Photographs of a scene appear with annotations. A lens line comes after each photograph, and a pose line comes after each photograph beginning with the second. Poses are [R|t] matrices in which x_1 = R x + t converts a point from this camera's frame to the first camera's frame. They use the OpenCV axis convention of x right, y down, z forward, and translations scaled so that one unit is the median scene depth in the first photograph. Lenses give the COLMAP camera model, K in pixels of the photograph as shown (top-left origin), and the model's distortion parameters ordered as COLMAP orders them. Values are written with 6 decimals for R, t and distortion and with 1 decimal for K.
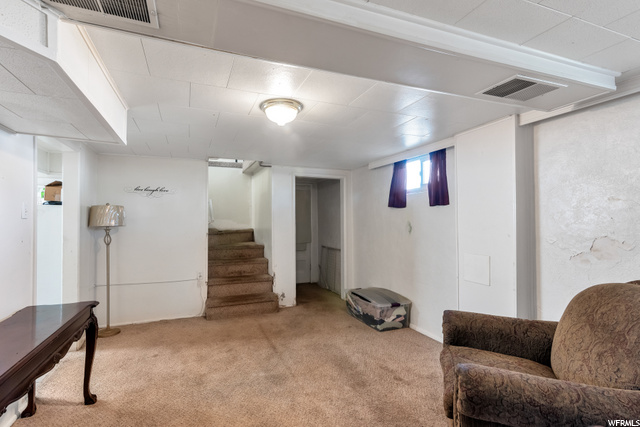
lens RADIAL K [[282.9, 0, 299.7], [0, 282.9, 219.8], [0, 0, 1]] dist [0.000764, 0.000009]
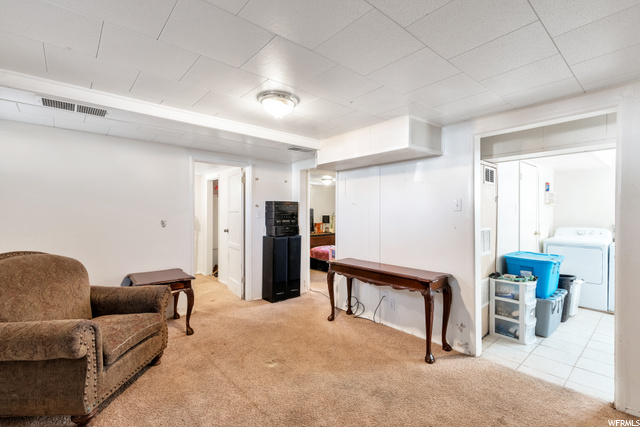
lens RADIAL K [[296.1, 0, 321.4], [0, 296.1, 215.5], [0, 0, 1]] dist [0.018930, -0.000098]
pose [[-0.939763, -0.012270, -0.341606, 0.100188], [-0.008892, 0.999895, -0.011453, 0.009338], [0.341710, -0.007726, -0.939774, 1.215805]]
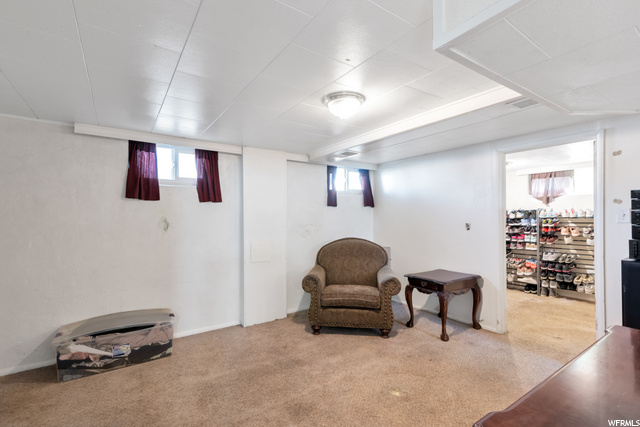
lens RADIAL K [[296.1, 0, 321.4], [0, 296.1, 215.5], [0, 0, 1]] dist [0.018930, -0.000098]
pose [[-0.221071, -0.000558, 0.975258, -0.632379], [-0.008218, 0.999965, -0.001291, -0.002616], [-0.975223, -0.008300, -0.221068, 0.770867]]
